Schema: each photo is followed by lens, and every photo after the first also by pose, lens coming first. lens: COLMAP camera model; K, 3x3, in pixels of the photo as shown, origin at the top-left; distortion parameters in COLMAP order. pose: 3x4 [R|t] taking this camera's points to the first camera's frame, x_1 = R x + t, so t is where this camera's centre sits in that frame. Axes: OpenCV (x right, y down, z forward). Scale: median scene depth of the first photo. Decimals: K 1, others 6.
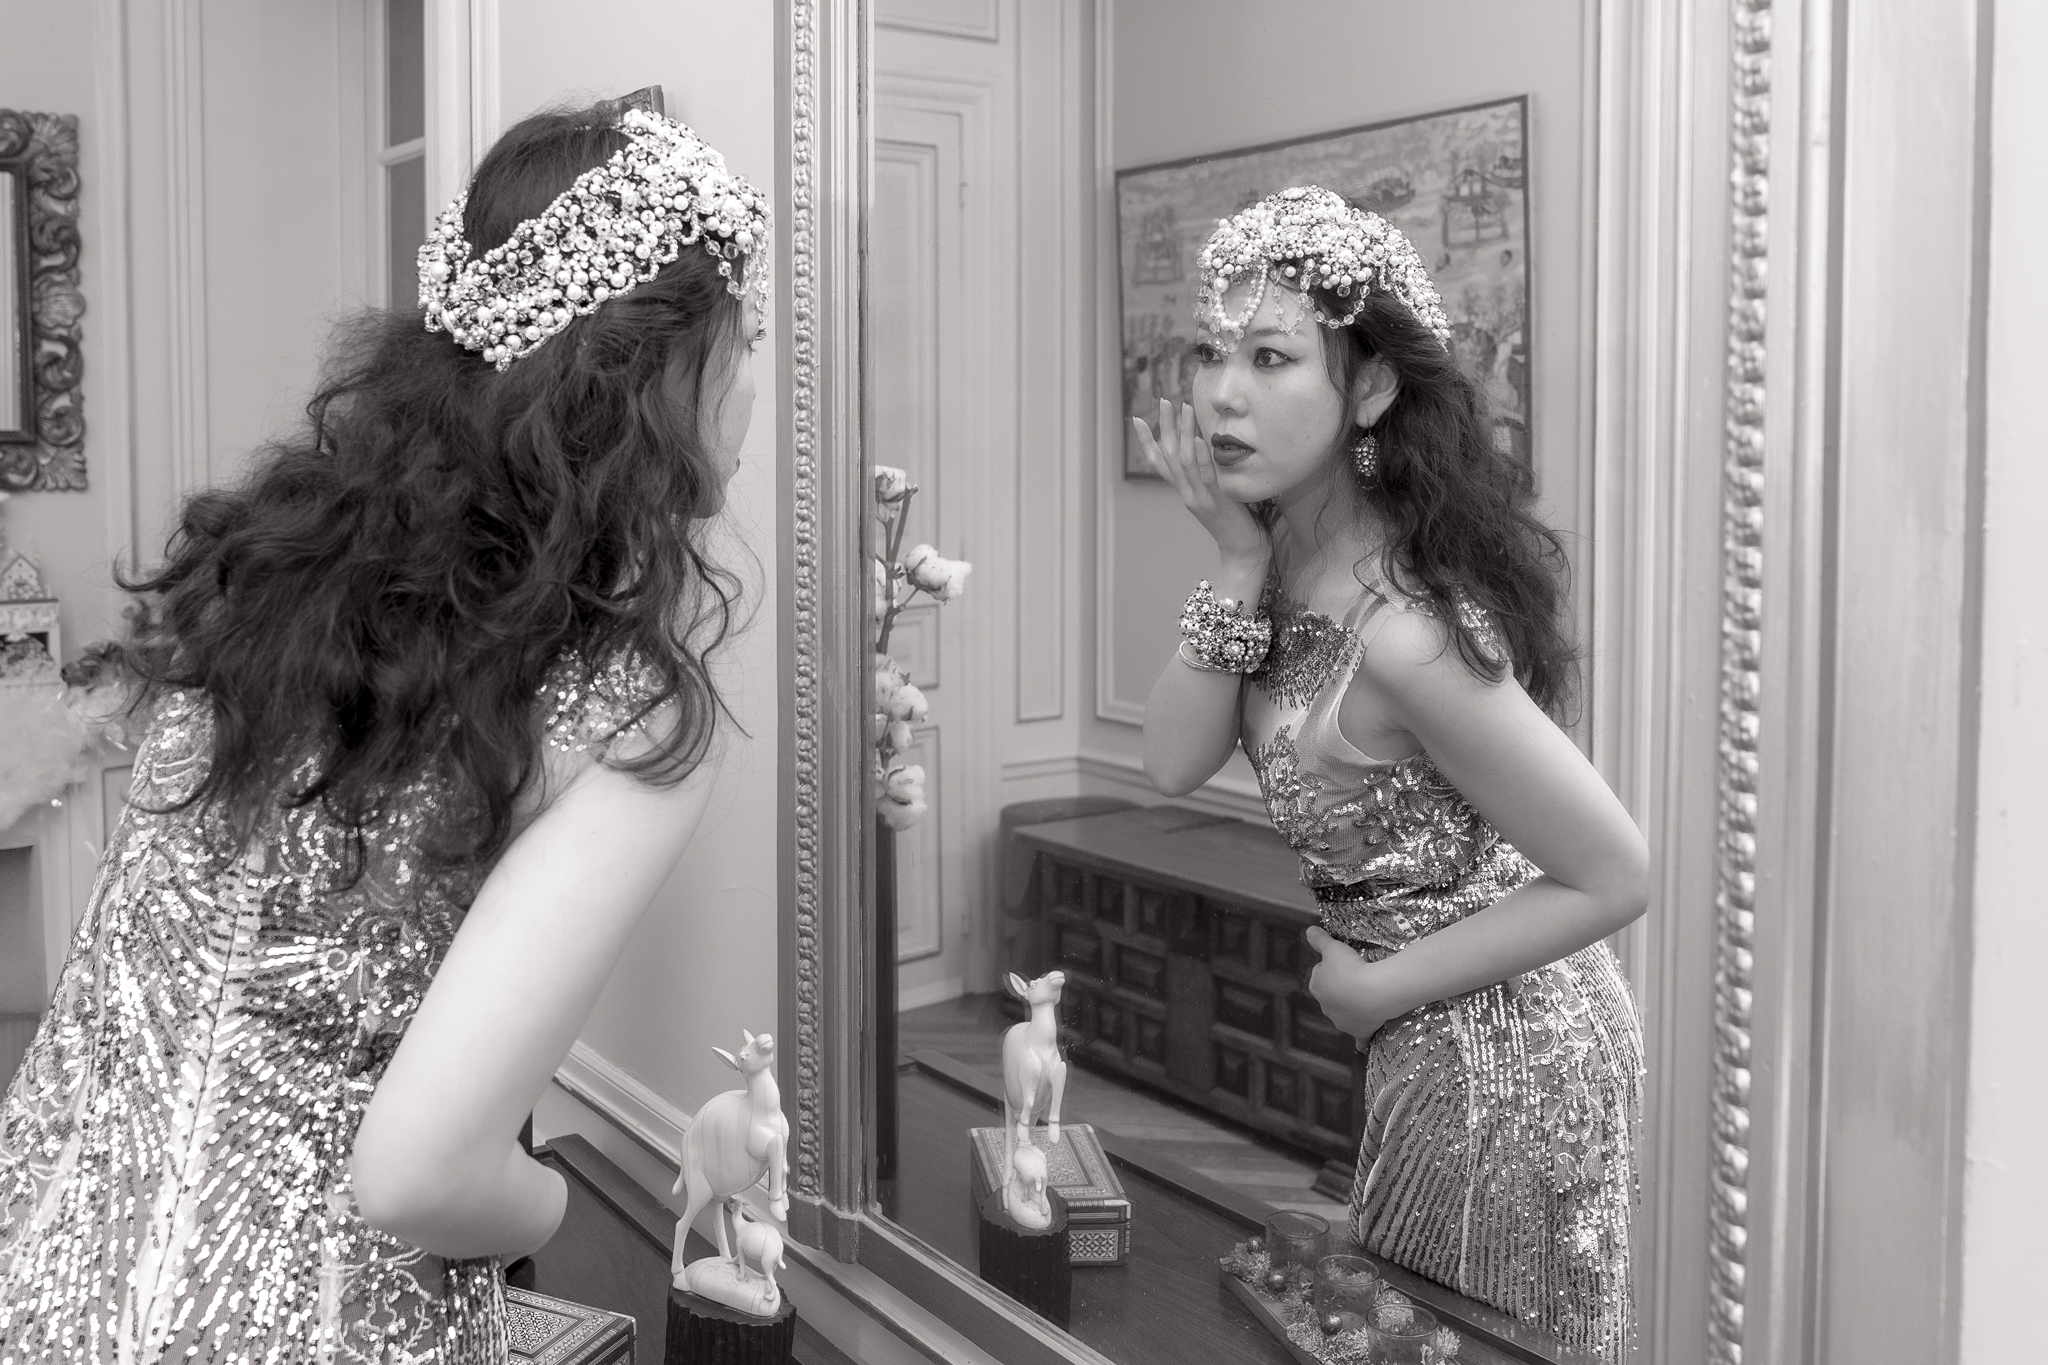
lens RADIAL K [[1869.4, 0, 929.9], [0, 1869.4, 539.3], [0, 0, 1]] dist [-0.019029, 0.002122]
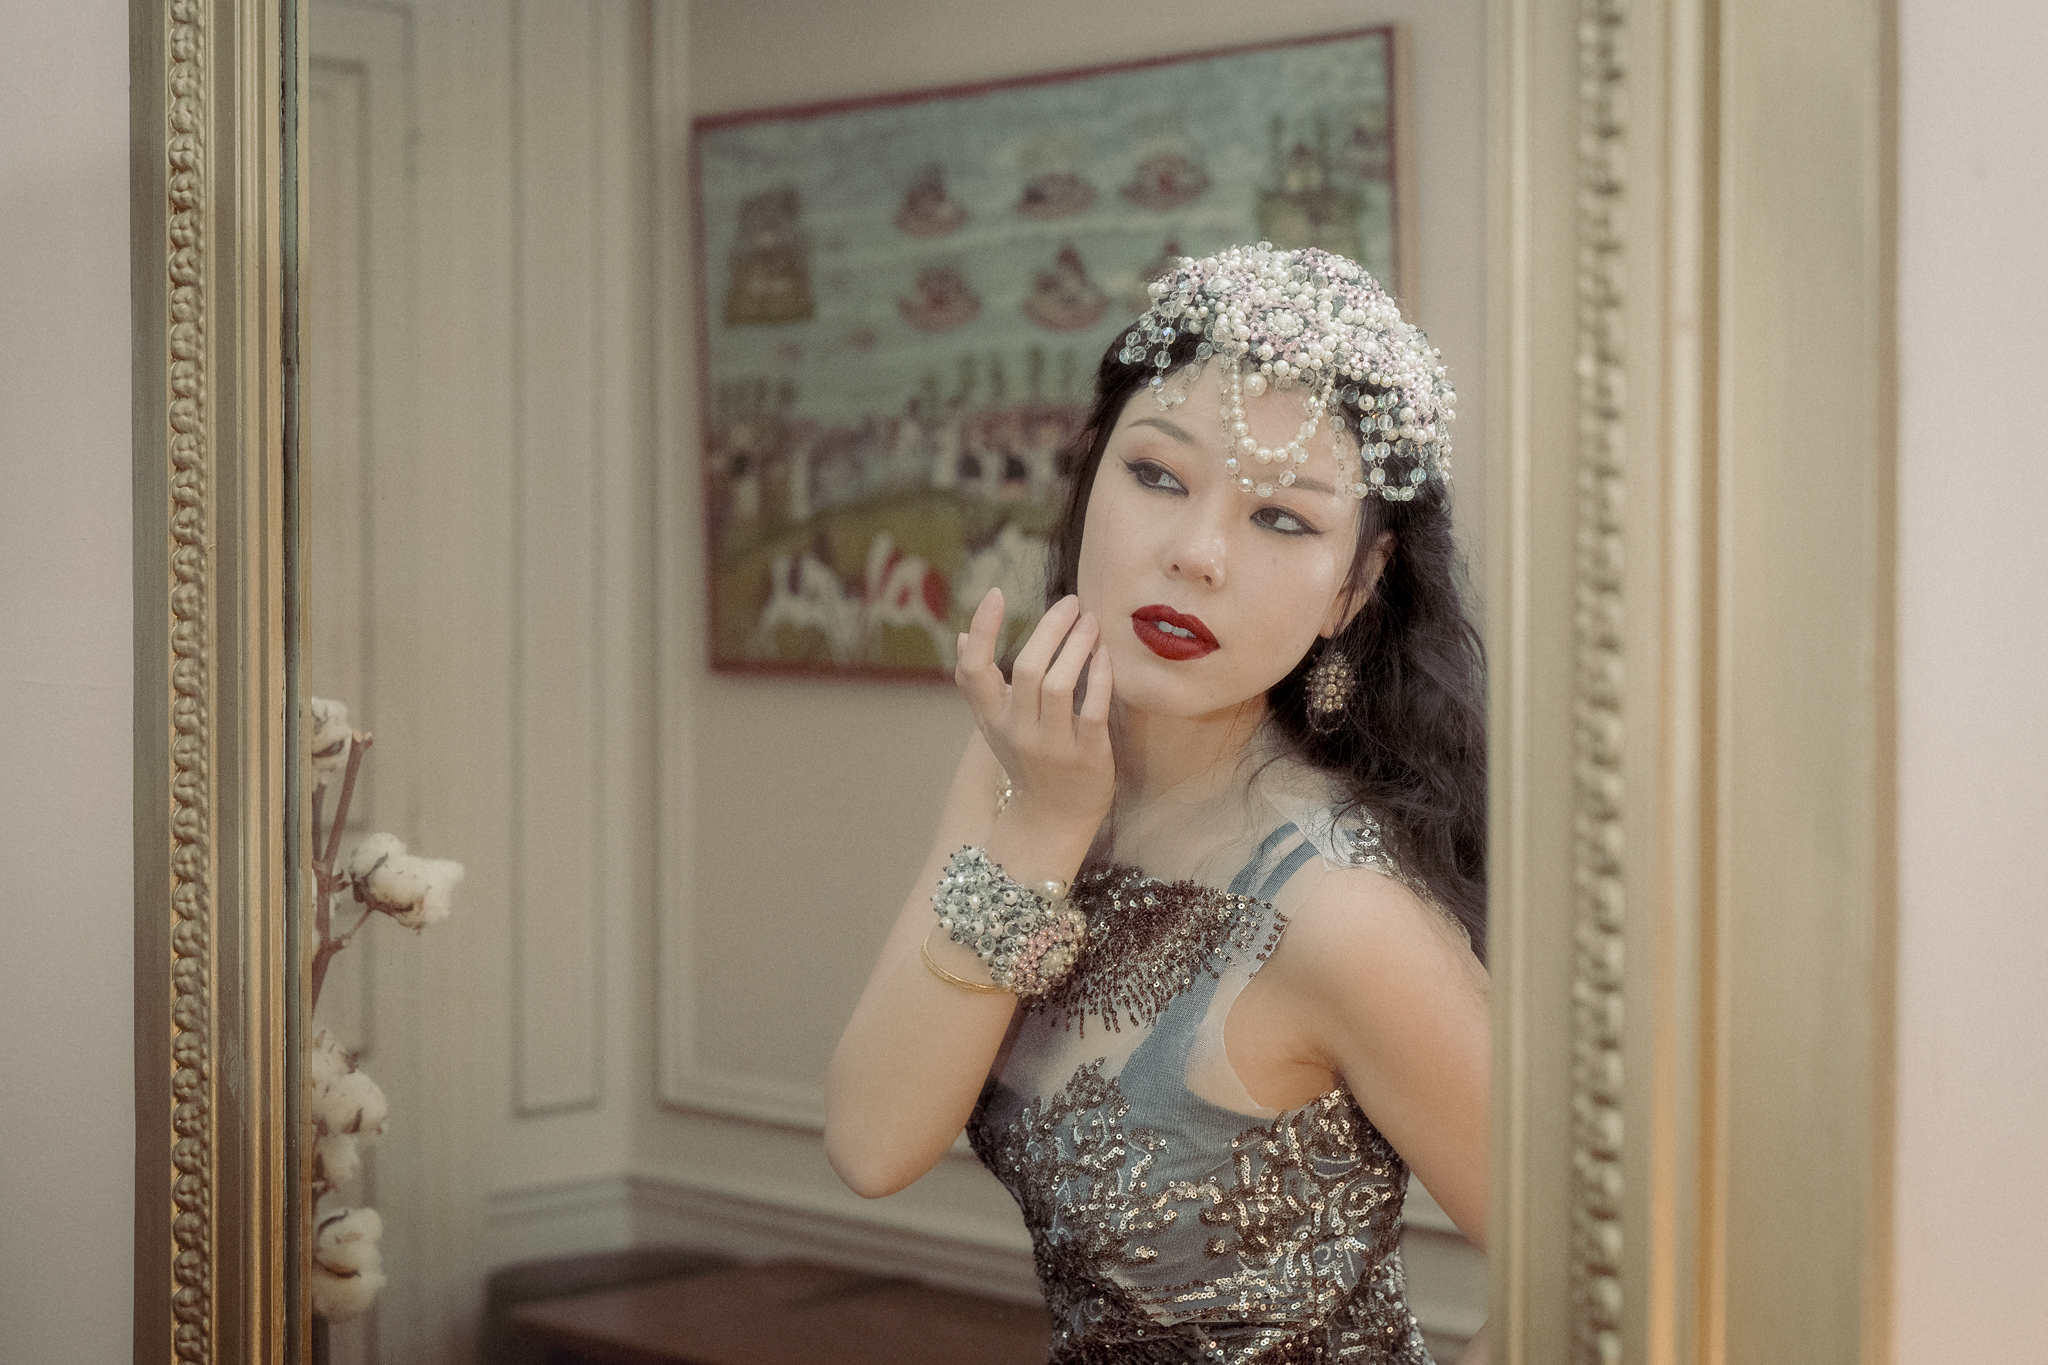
lens RADIAL K [[3628.0, 0, 1064.5], [0, 3628.0, 645.7], [0, 0, 1]] dist [-0.009860, 0.185432]
pose [[0.979282, -0.002112, 0.202488, -0.027643], [0.007207, 0.999676, -0.024428, -0.030935], [-0.202371, 0.025381, 0.978980, -0.190898]]
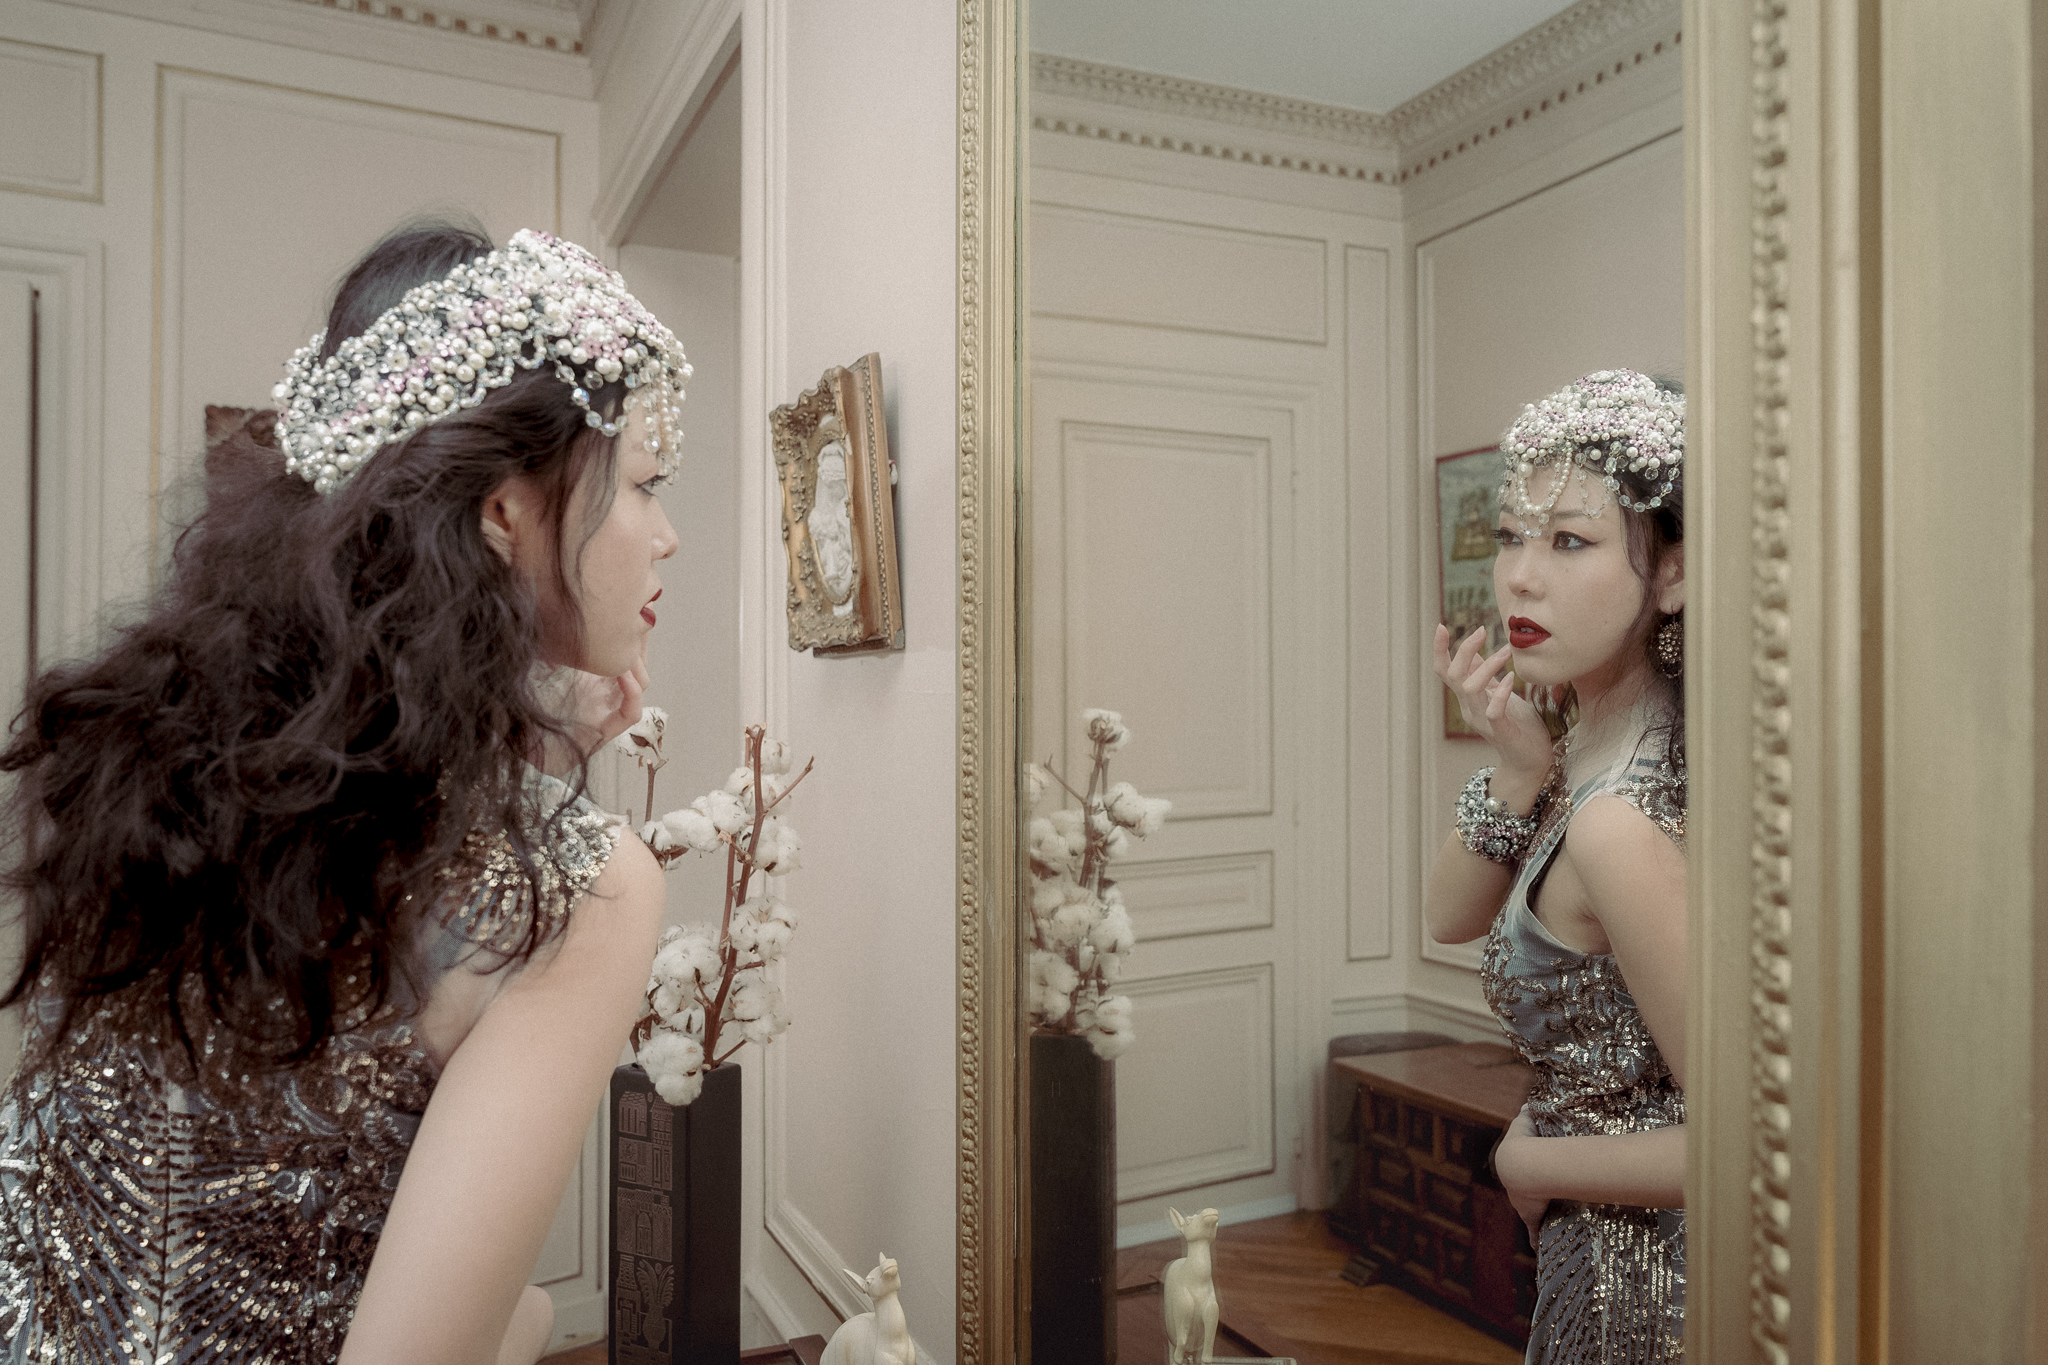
lens RADIAL K [[1585.4, 0, 1098.9], [0, 1585.4, 727.6], [0, 0, 1]] dist [-0.022561, -0.002828]
pose [[0.985788, 0.001565, -0.167987, 0.150775], [-0.009523, 0.998869, -0.046579, 0.015614], [0.167724, 0.047517, 0.984688, 0.149690]]
